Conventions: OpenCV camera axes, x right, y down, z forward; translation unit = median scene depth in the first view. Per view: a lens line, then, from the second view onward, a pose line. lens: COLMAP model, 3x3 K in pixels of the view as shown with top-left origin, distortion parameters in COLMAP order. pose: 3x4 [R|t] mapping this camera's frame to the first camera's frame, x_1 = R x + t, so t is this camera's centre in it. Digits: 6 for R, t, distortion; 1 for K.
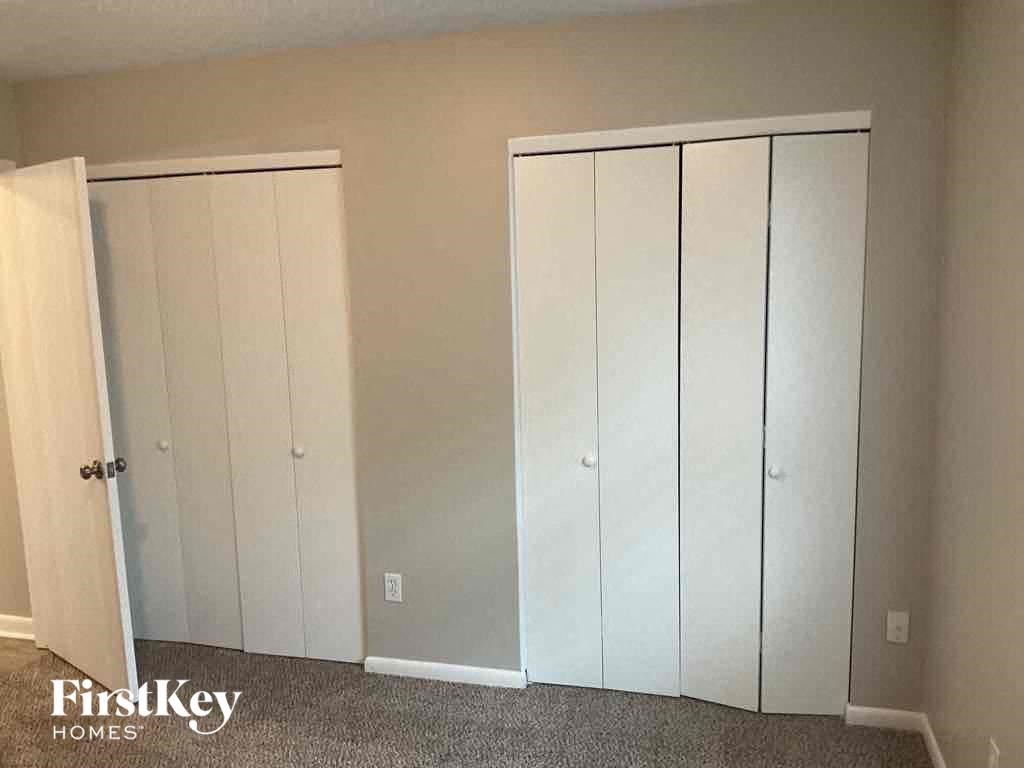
lens RADIAL K [[777.0, 0, 512.1], [0, 777.0, 355.8], [0, 0, 1]] dist [0.102167, -0.137683]
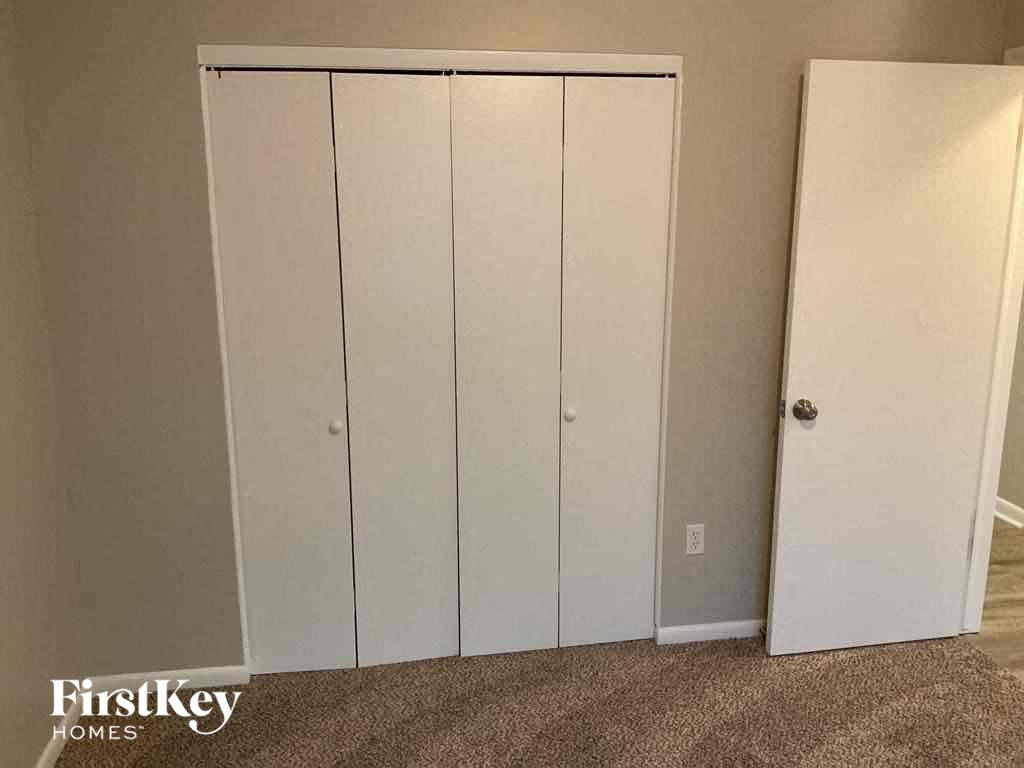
lens RADIAL K [[843.7, 0, 512.0], [0, 843.7, 384.0], [0, 0, 1]] dist [0.110552, -0.205708]
pose [[0.889953, -0.082461, 0.448535, -0.272870], [0.043073, 0.994319, 0.097338, -0.002253], [-0.454014, -0.067307, 0.888449, 0.077339]]
